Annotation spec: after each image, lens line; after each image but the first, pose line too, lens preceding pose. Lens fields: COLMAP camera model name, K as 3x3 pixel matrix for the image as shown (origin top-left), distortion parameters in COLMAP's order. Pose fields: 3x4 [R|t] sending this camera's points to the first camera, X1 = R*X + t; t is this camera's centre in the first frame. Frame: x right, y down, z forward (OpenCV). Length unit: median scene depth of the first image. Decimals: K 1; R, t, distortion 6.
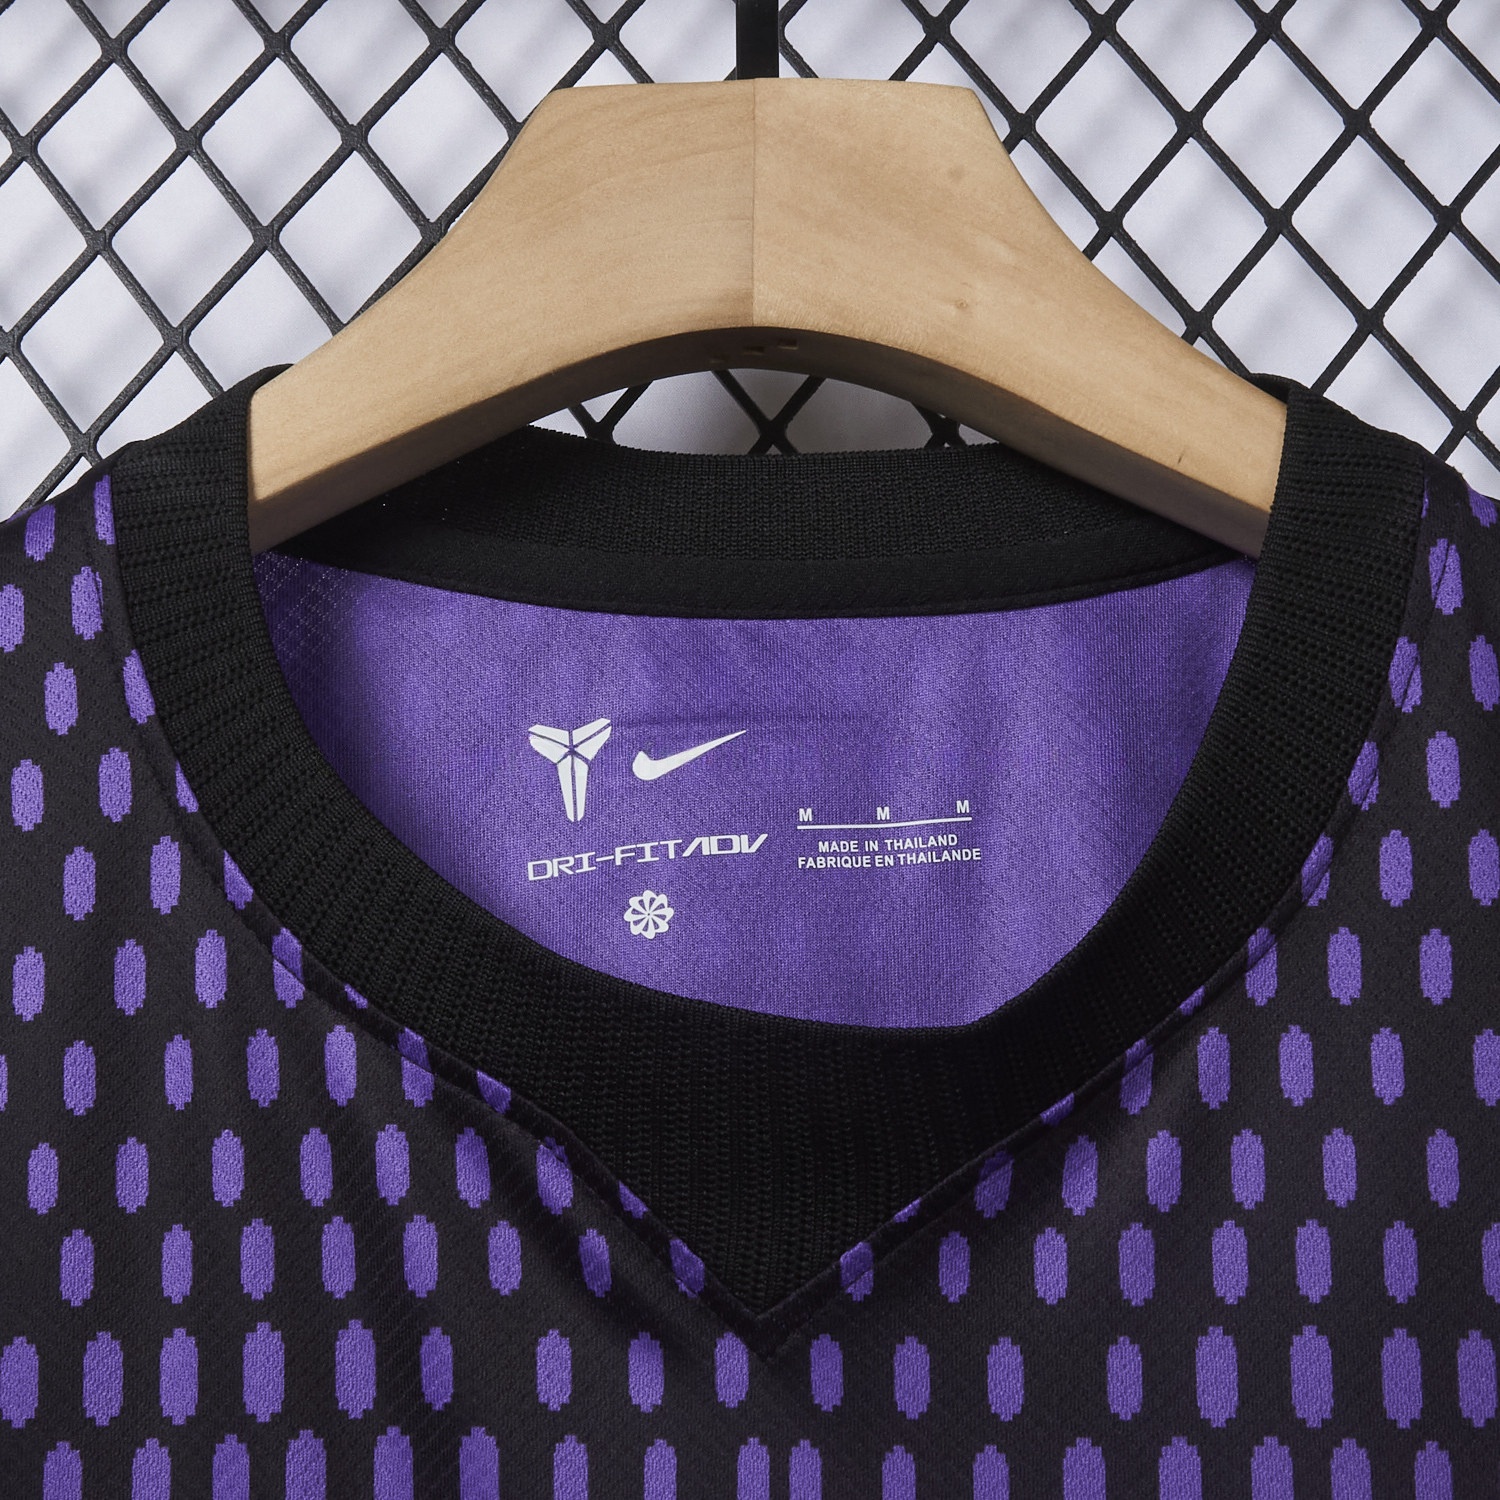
lens RADIAL K [[2992.6, 0, 708.5], [0, 2992.6, 898.5], [0, 0, 1]] dist [0.013327, 0.046242]
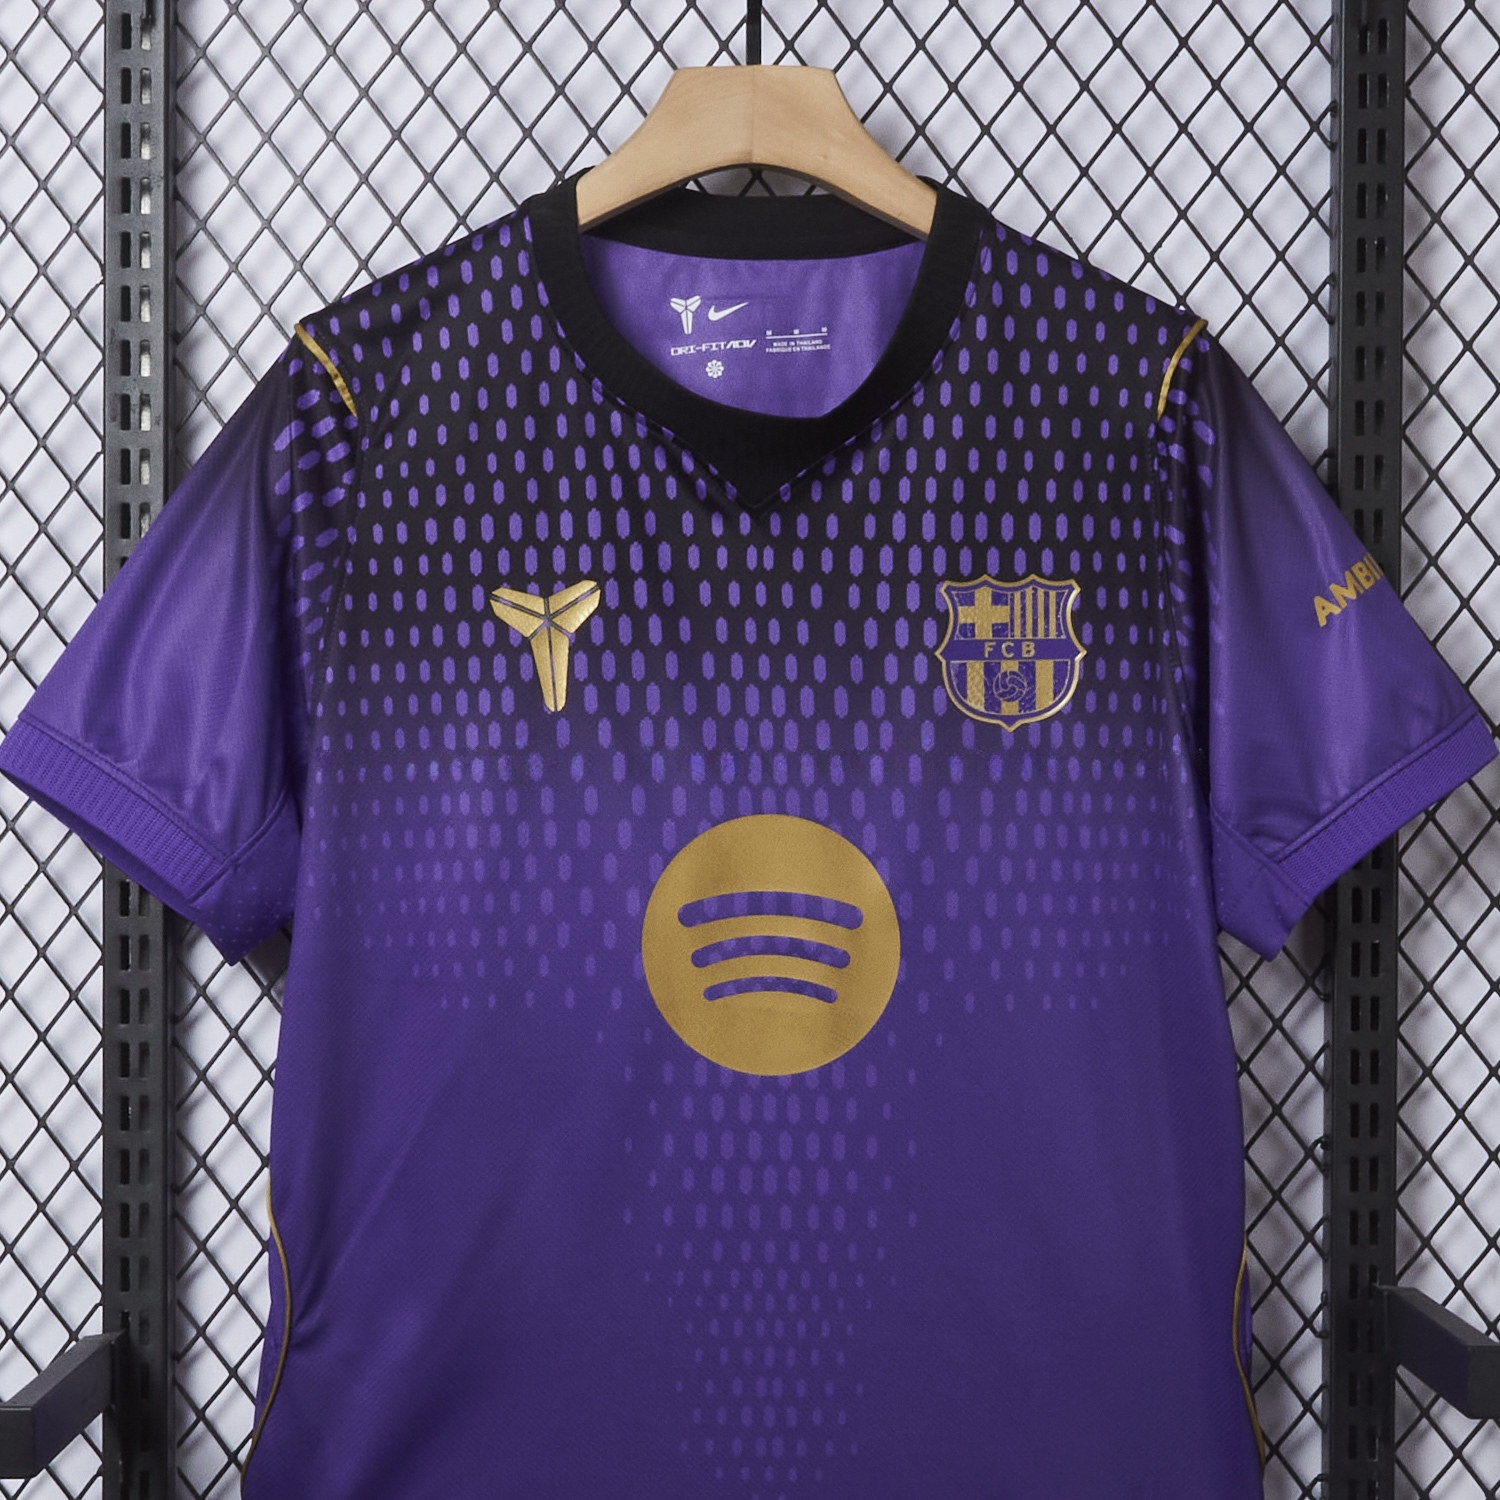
lens RADIAL K [[3041.1, 0, 750.0], [0, 3041.1, 750.0], [0, 0, 1]] dist [-0.050853, 0.136246]
pose [[0.999249, 0.000156, 0.038741, -0.108675], [-0.008473, 0.976665, 0.214599, -0.289517], [-0.037803, -0.214766, 0.975934, -2.122871]]
